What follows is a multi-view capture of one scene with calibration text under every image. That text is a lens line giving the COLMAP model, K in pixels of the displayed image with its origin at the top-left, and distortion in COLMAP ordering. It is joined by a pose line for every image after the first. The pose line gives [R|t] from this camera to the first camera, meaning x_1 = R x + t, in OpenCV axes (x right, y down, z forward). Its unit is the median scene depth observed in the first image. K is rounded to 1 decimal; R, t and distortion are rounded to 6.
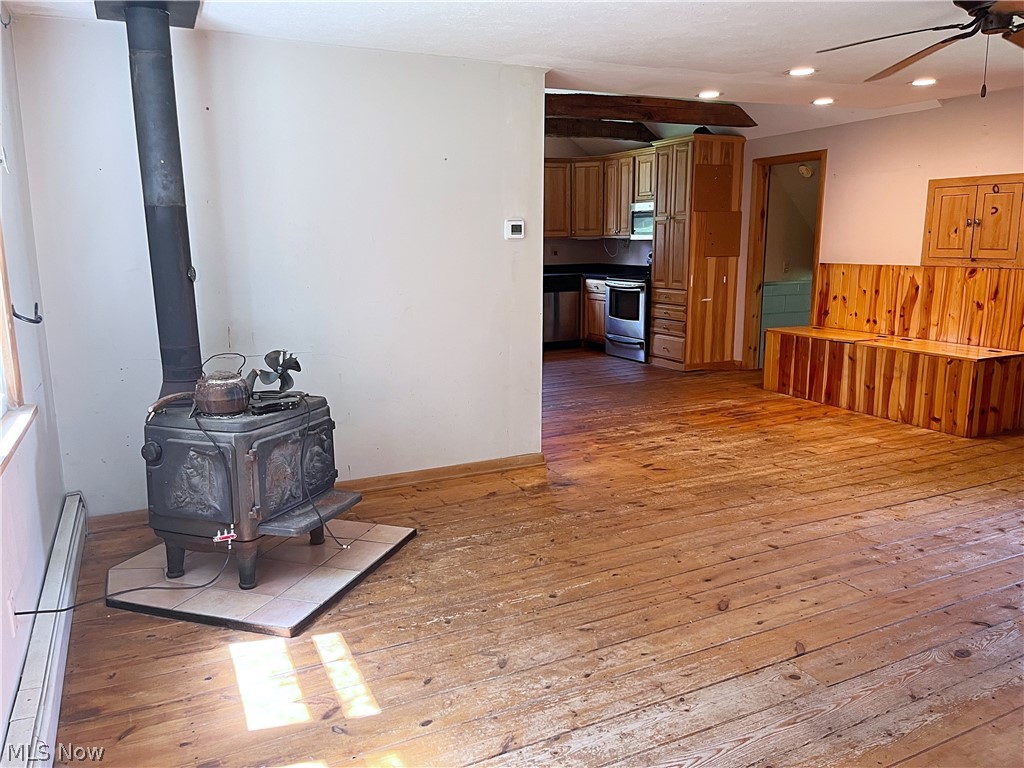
lens RADIAL K [[771.2, 0, 514.8], [0, 771.2, 380.2], [0, 0, 1]] dist [0.030122, -0.002164]
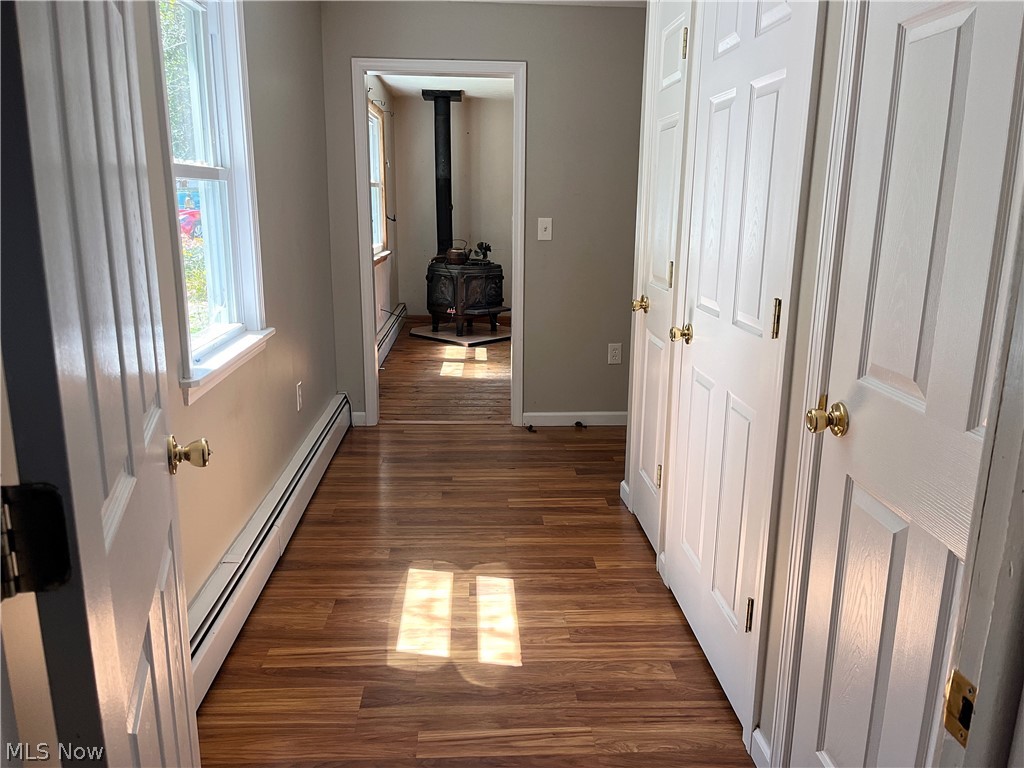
lens RADIAL K [[771.2, 0, 511.7], [0, 771.2, 383.5], [0, 0, 1]] dist [0.030122, -0.002164]
pose [[0.919746, 0.110412, -0.376664, 0.753453], [-0.088856, 0.993278, 0.074189, 0.222057], [0.382324, -0.034766, 0.923374, -1.212764]]
